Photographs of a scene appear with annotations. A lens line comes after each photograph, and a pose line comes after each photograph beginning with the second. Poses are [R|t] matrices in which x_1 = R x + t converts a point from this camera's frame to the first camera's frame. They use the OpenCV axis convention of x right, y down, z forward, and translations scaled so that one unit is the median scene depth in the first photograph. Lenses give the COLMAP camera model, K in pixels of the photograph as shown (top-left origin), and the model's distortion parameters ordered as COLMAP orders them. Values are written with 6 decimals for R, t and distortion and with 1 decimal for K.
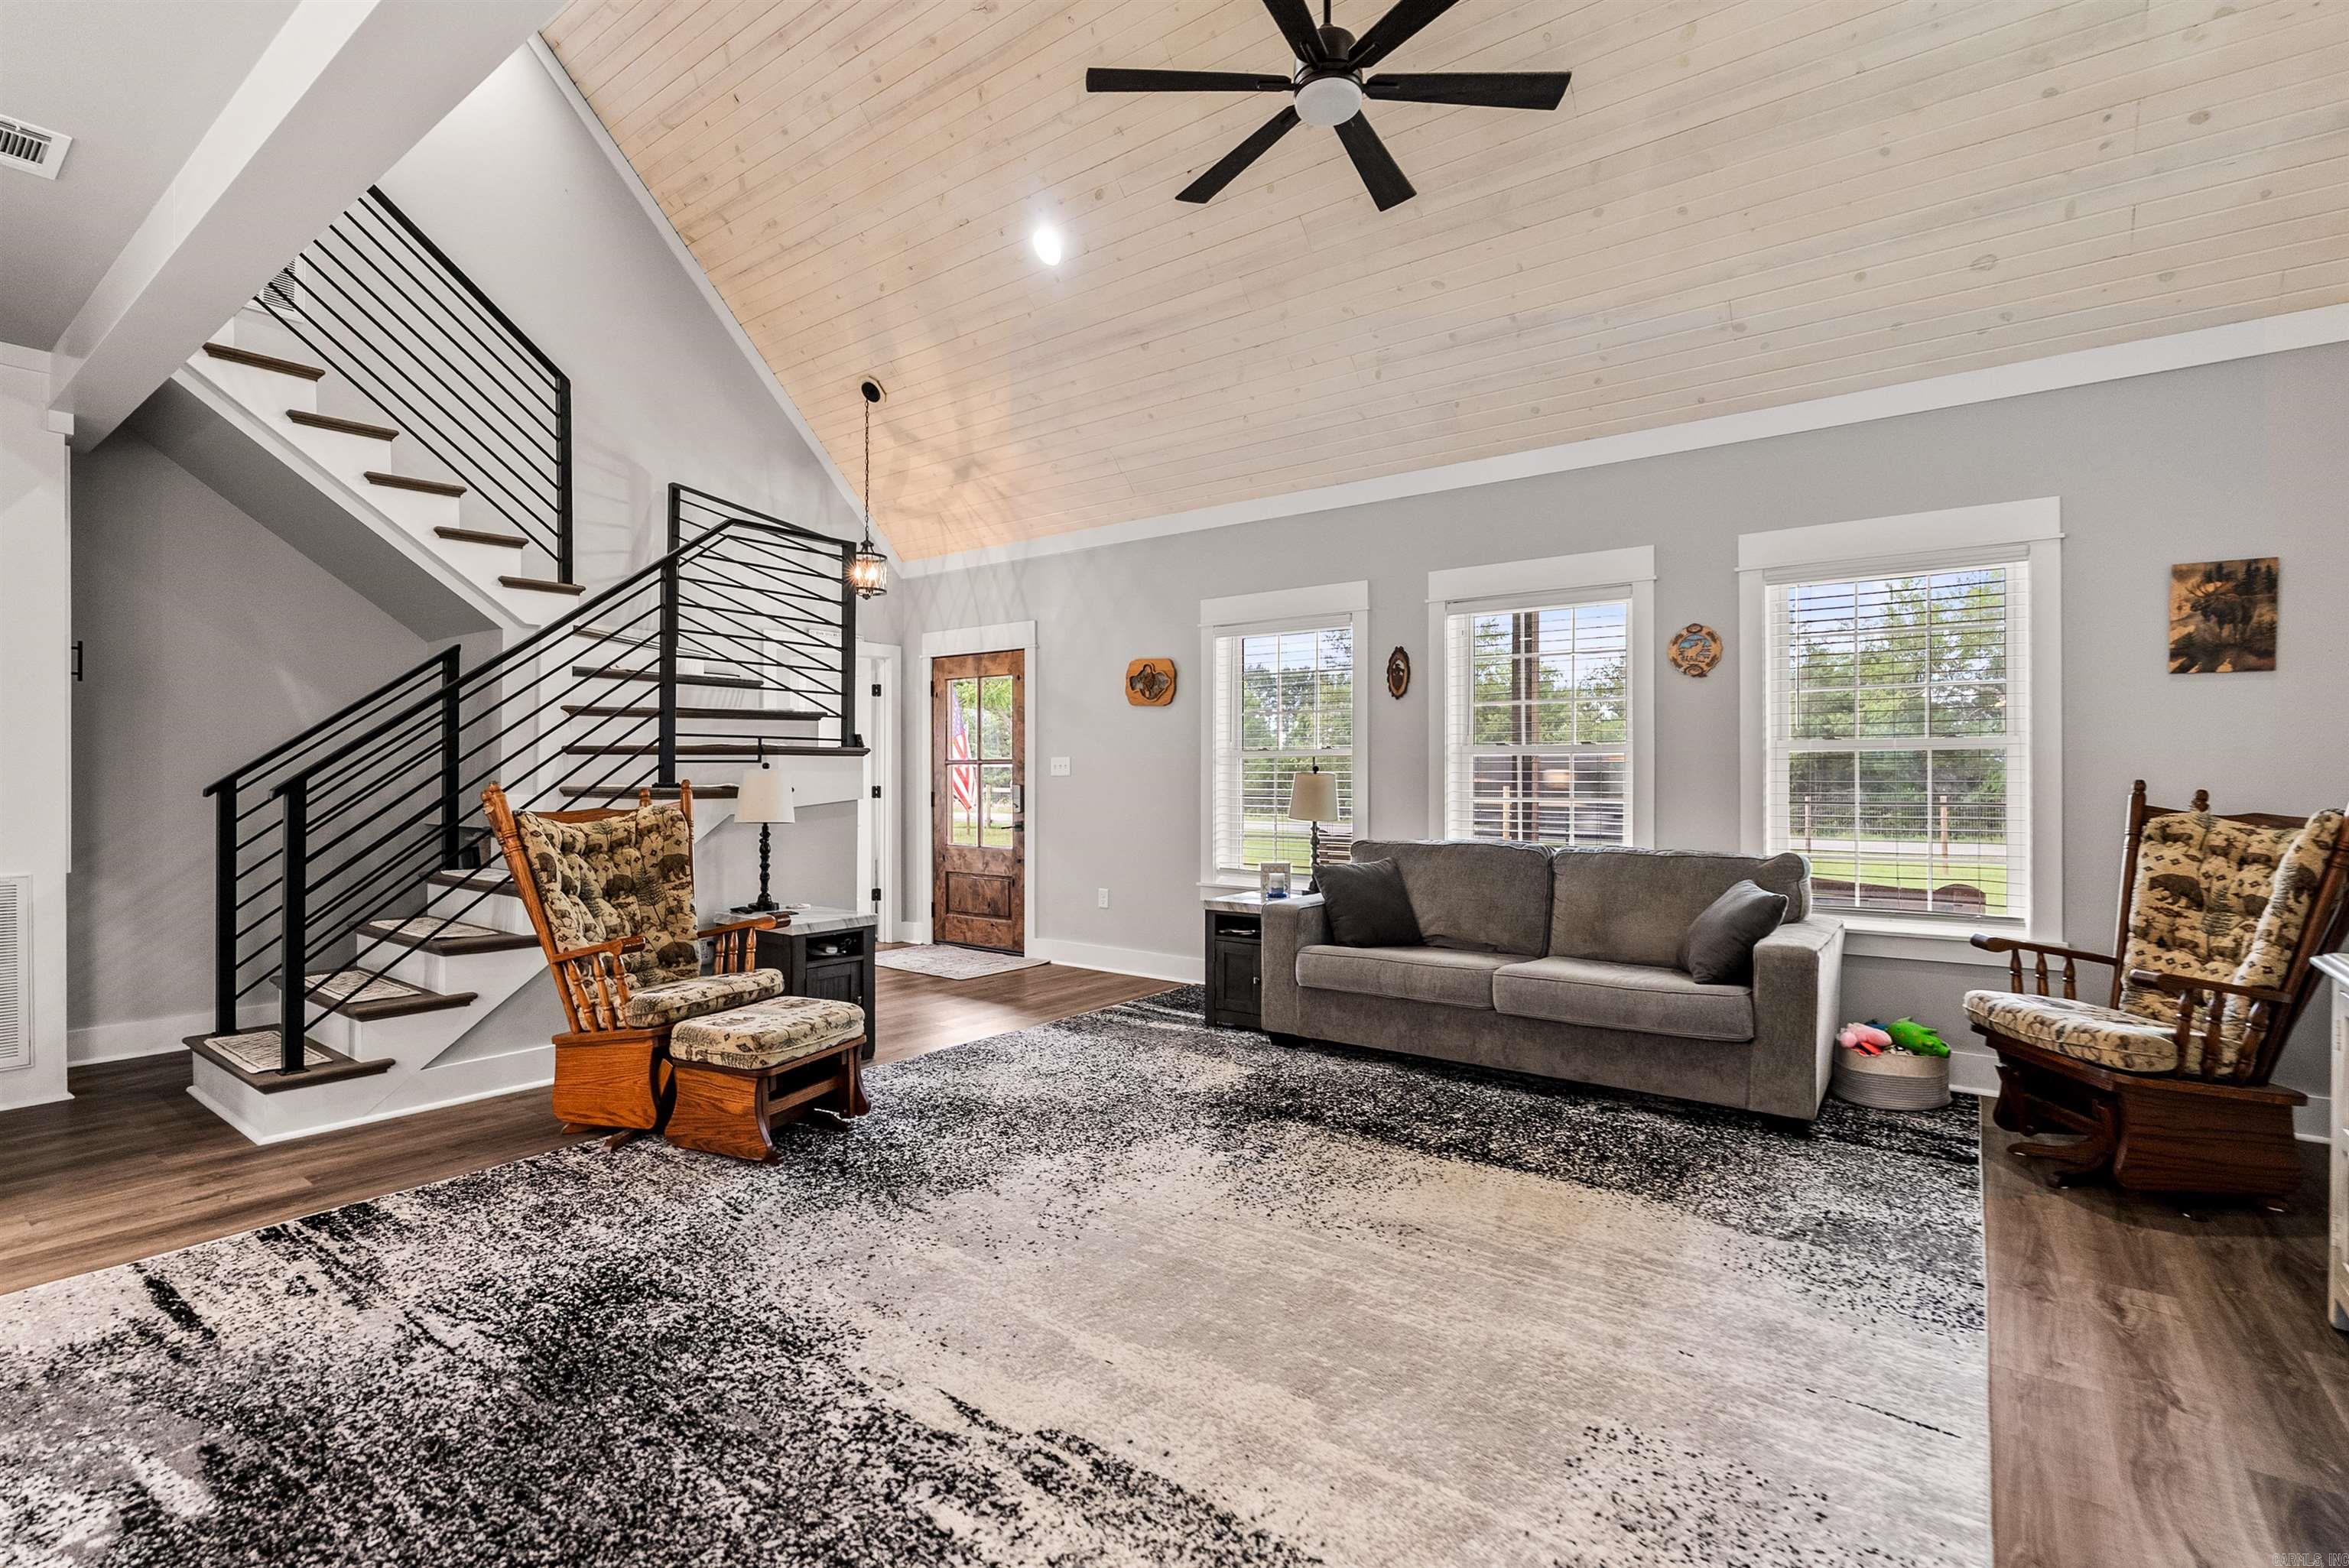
lens RADIAL K [[1075.9, 0, 1182.4], [0, 1075.9, 773.0], [0, 0, 1]] dist [-0.005861, 0.000335]
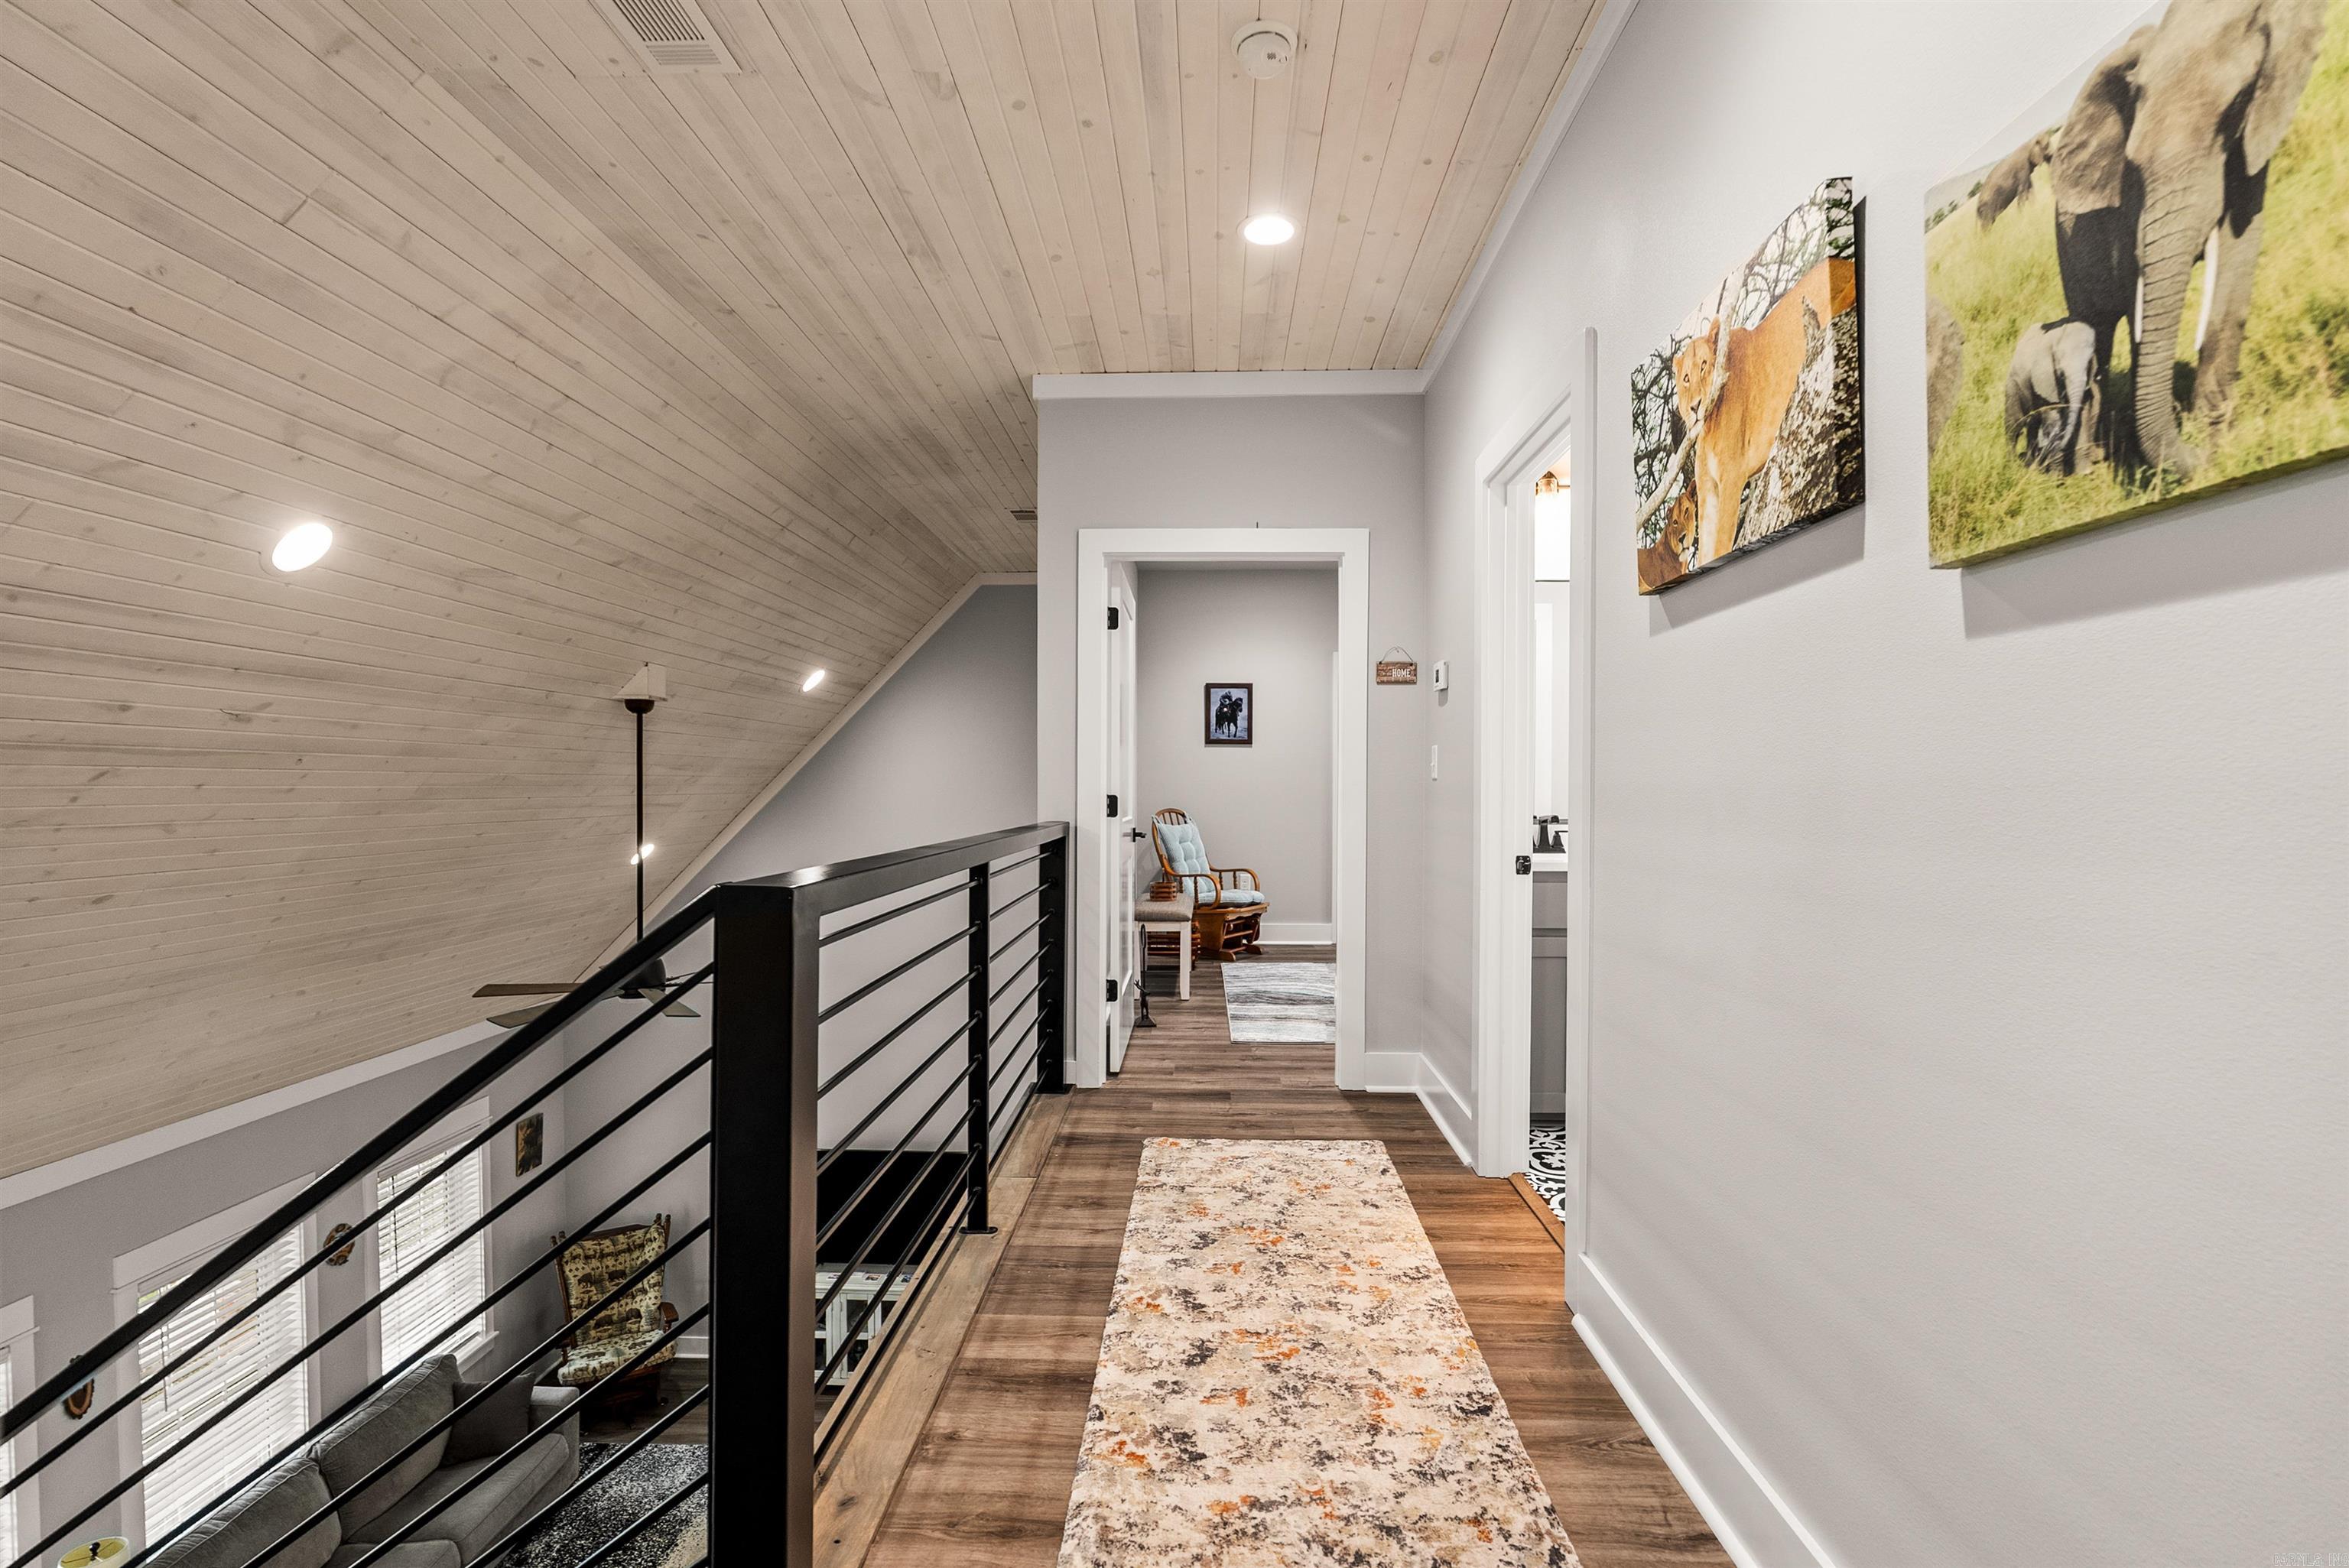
lens RADIAL K [[1057.6, 0, 1180.9], [0, 1057.6, 807.4], [0, 0, 1]] dist [-0.001835, -0.000811]
pose [[-0.574103, -0.017826, 0.818589, -1.602762], [-0.002692, 0.999799, 0.019884, -0.940239], [-0.818779, 0.009212, -0.574035, 1.251839]]
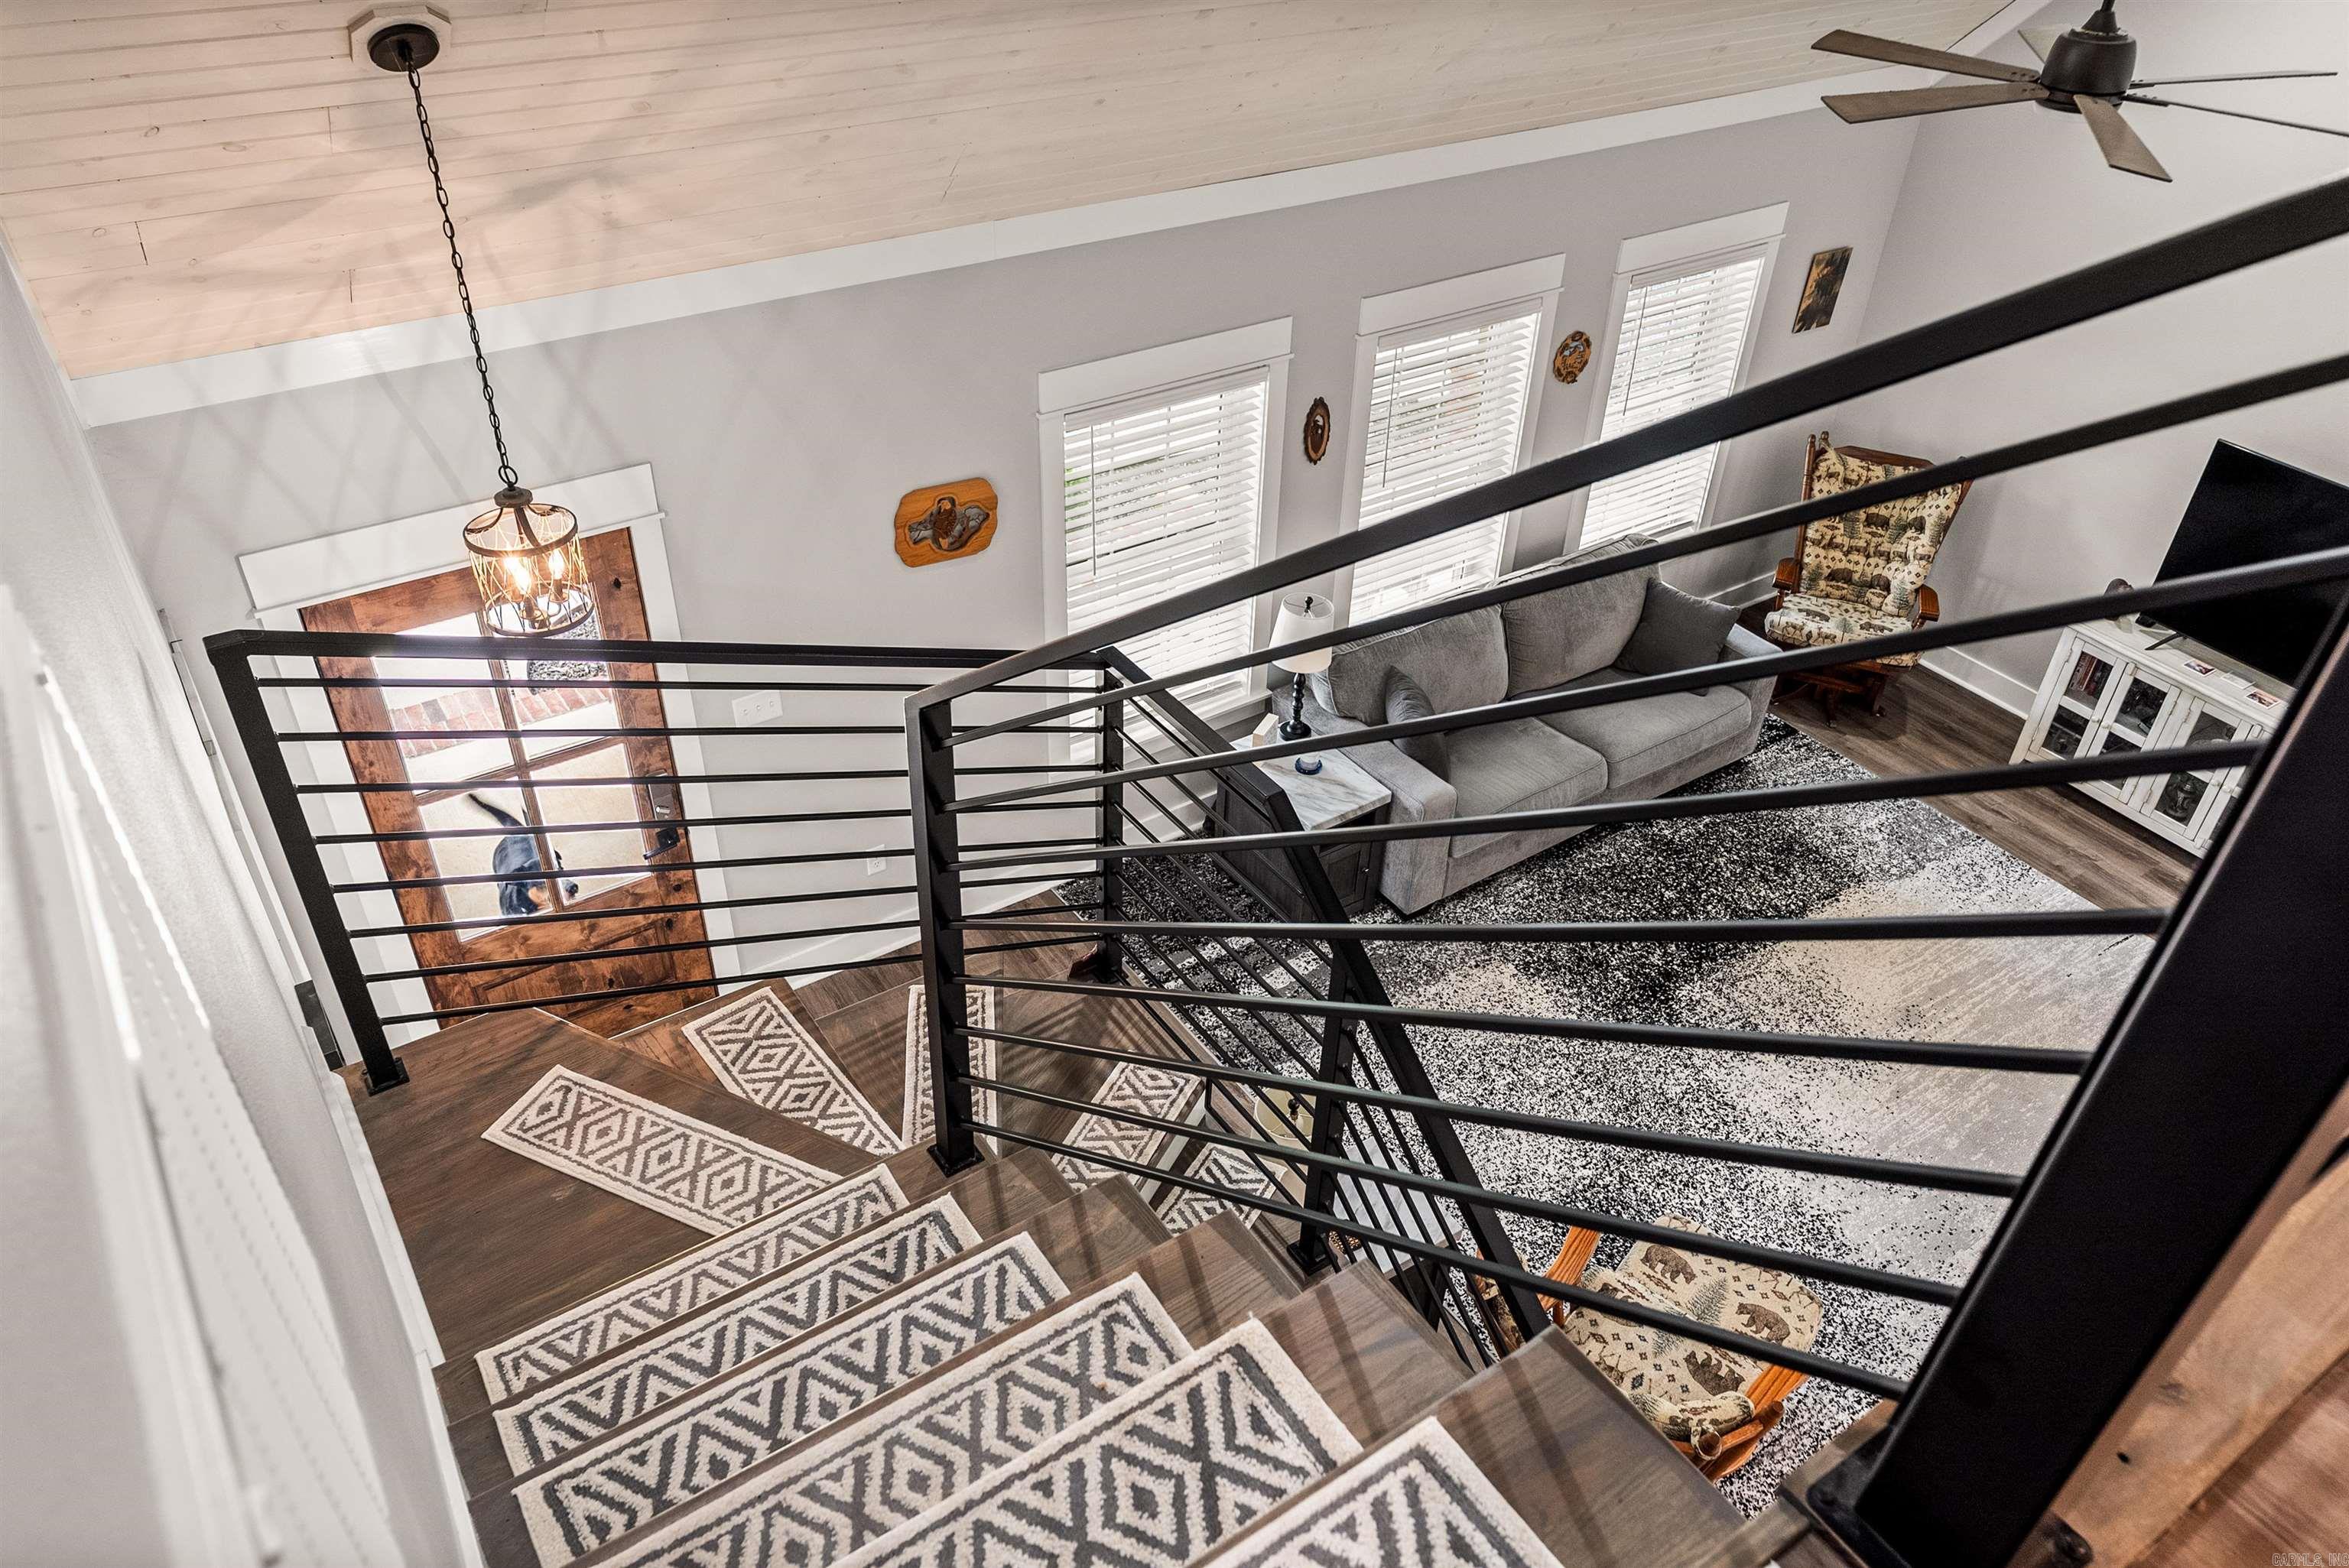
lens RADIAL K [[1607.3, 0, 1171.0], [0, 1607.3, 771.7], [0, 0, 1]] dist [-0.002889, 0.000415]
pose [[0.330100, -0.550005, 0.767156, -1.380861], [-0.031078, 0.805939, 0.591182, -0.935544], [-0.943434, -0.218991, 0.248947, 1.255408]]
